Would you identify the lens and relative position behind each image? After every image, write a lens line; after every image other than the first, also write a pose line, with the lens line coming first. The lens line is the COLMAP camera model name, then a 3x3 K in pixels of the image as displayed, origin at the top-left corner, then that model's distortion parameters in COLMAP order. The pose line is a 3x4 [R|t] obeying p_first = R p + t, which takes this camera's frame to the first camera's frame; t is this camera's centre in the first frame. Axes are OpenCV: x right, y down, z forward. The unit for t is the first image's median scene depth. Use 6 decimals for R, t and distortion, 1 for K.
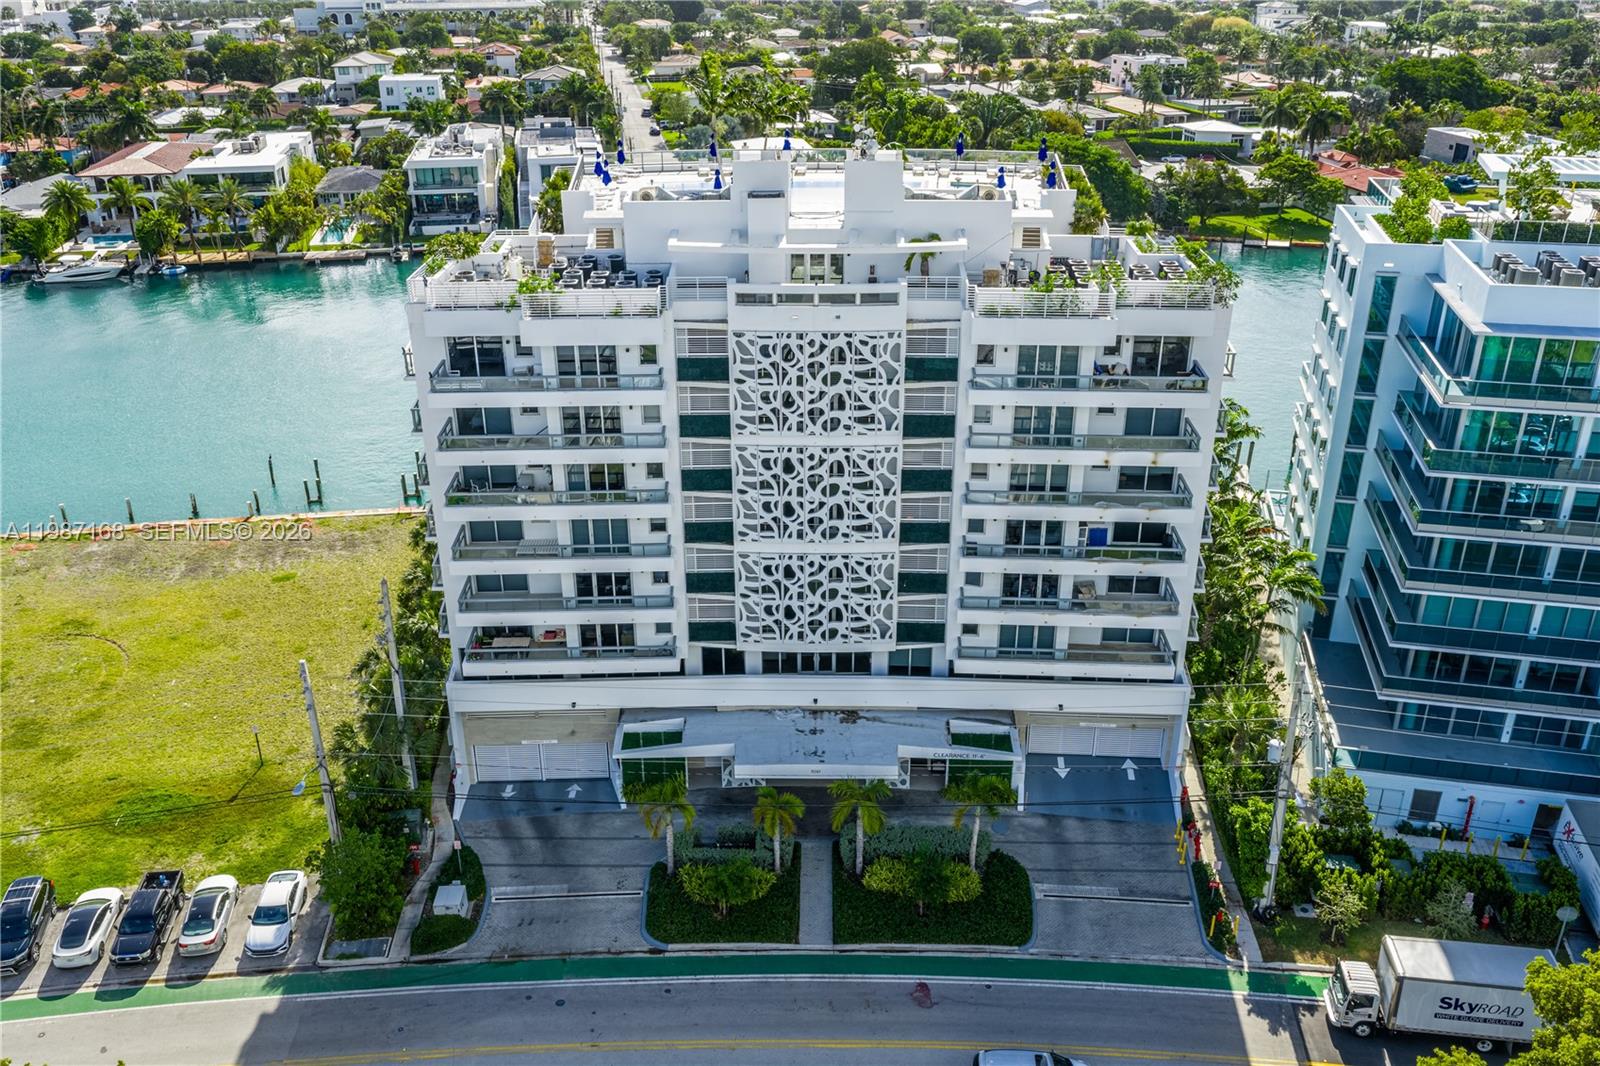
lens RADIAL K [[1319.9, 0, 796.5], [0, 1319.9, 538.6], [0, 0, 1]] dist [0.012436, -0.018151]
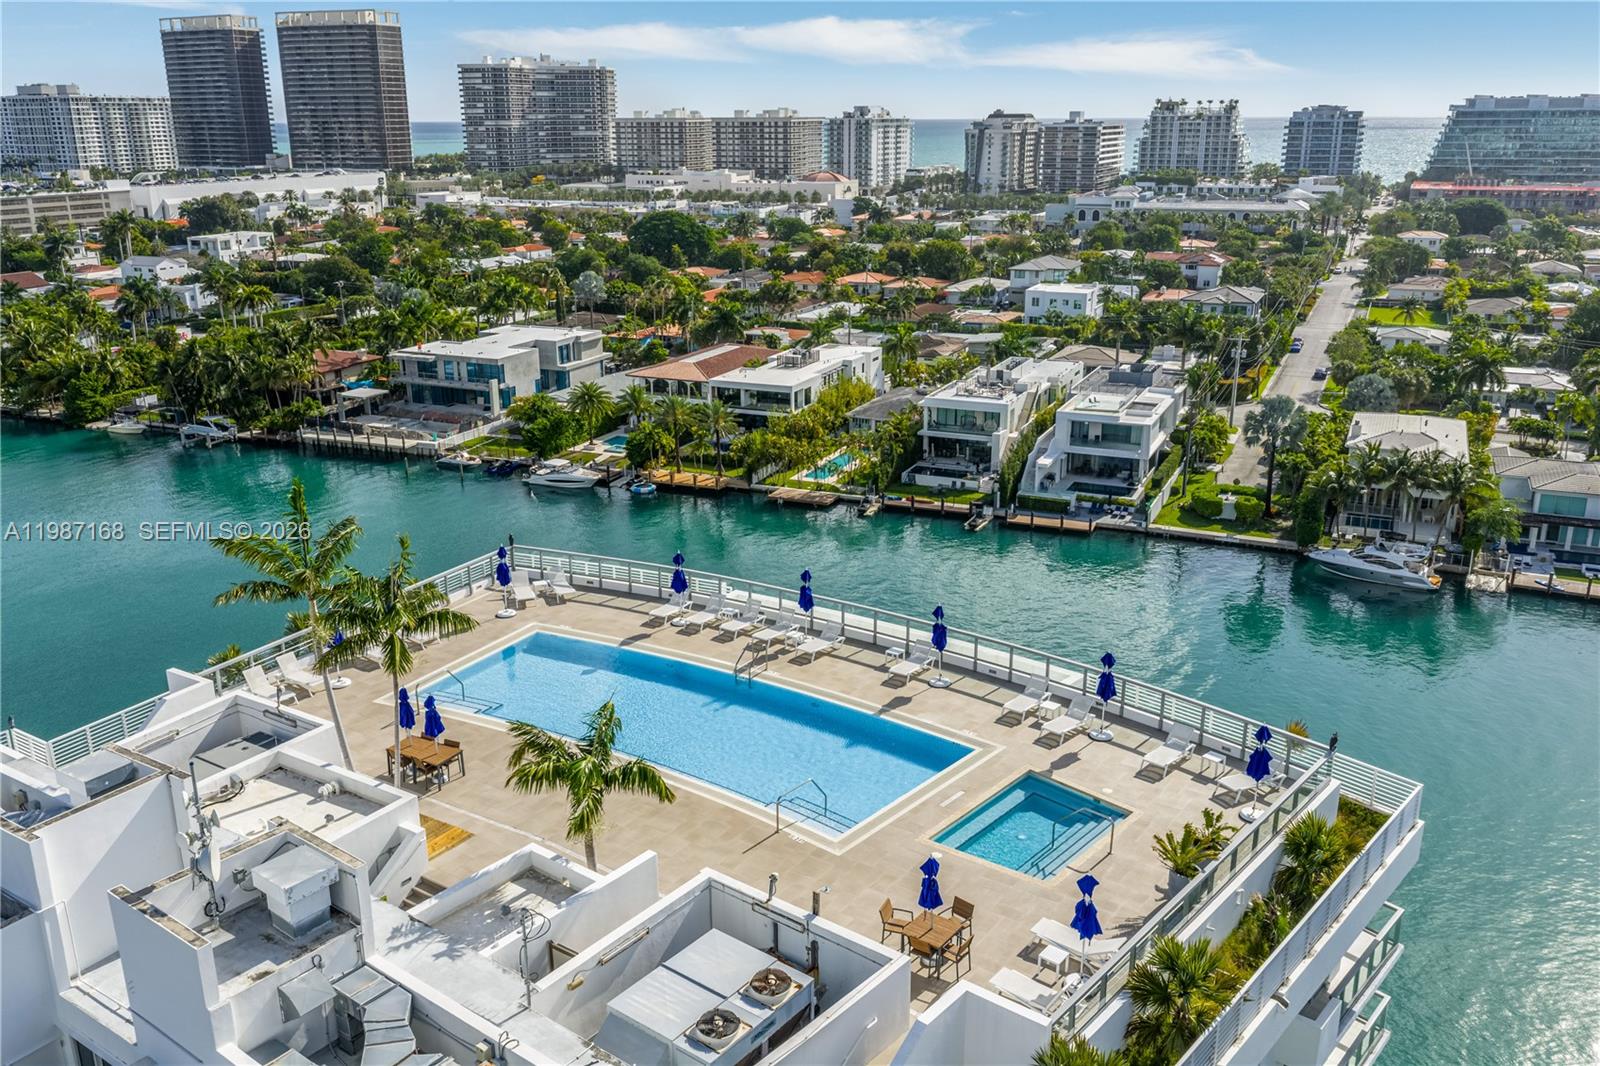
lens RADIAL K [[1325.9, 0, 795.2], [0, 1325.9, 531.5], [0, 0, 1]] dist [0.008592, -0.008609]
pose [[0.826706, 0.168252, -0.536887, 0.348667], [-0.237739, 0.969329, -0.062301, -0.381464], [0.509938, 0.179144, 0.841351, 0.732728]]
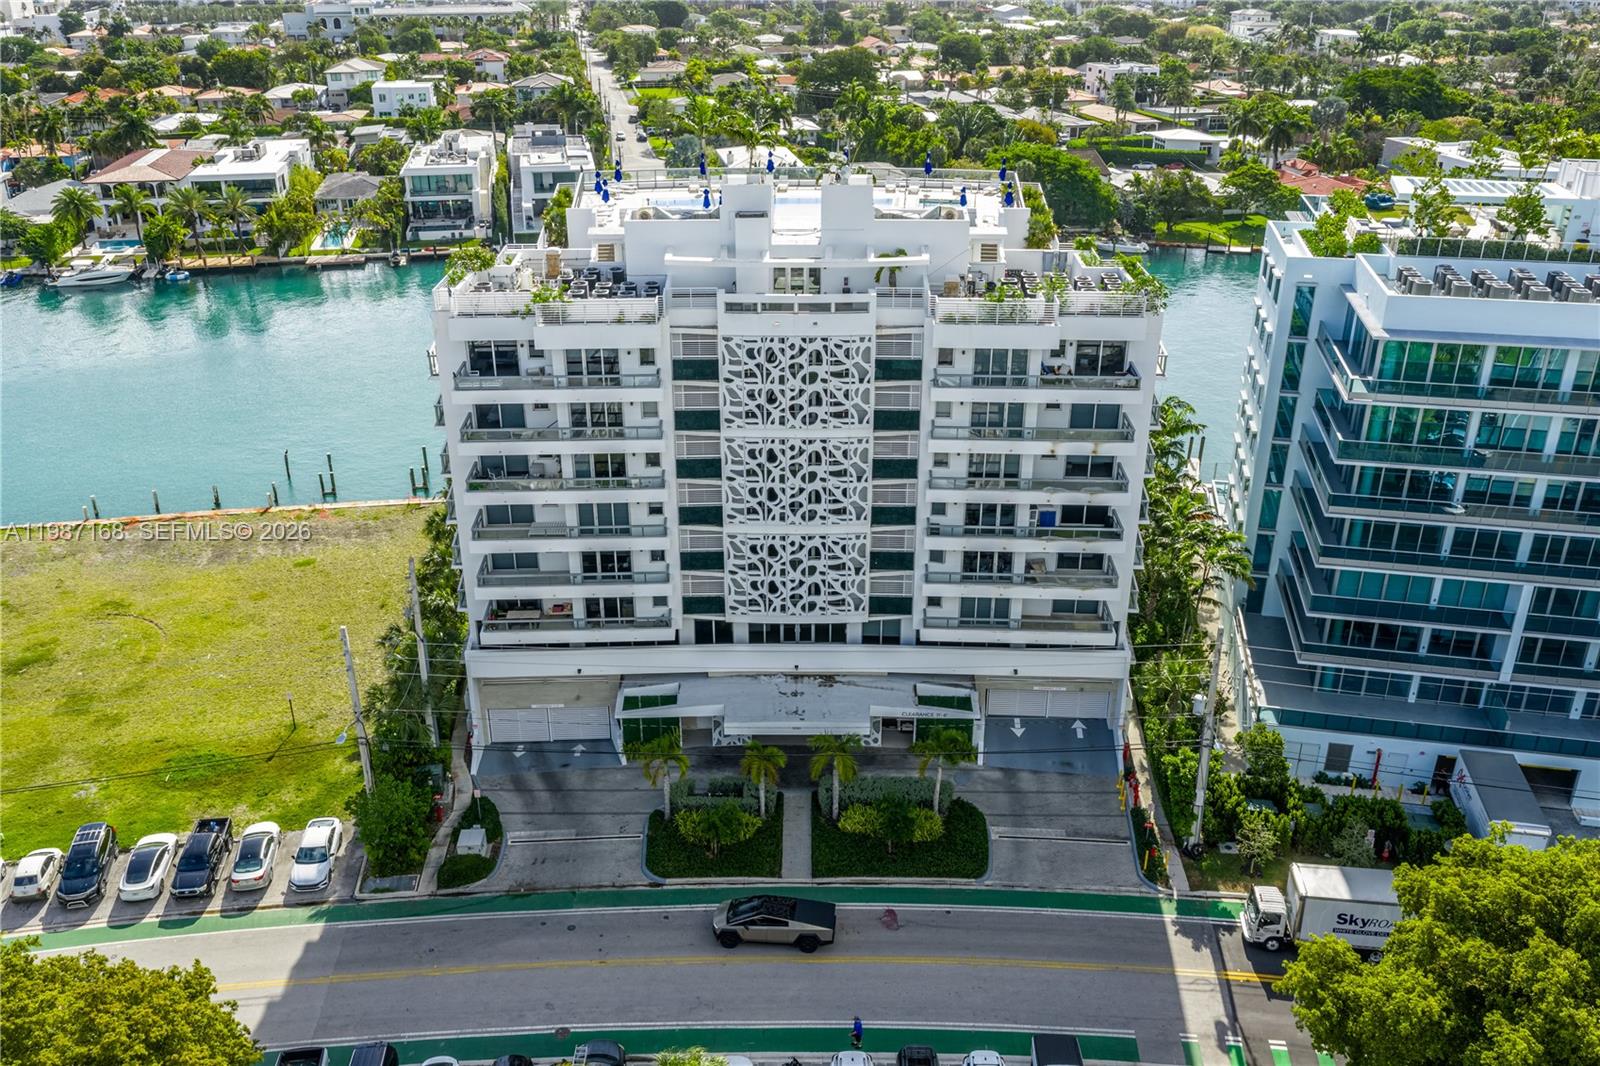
lens RADIAL K [[1319.9, 0, 796.5], [0, 1319.9, 538.6], [0, 0, 1]] dist [0.012436, -0.018151]
pose [[0.999930, -0.001725, 0.011702, 0.001653], [0.001727, 0.999998, -0.000147, 0.015275], [-0.011702, 0.000167, 0.999932, -0.120255]]
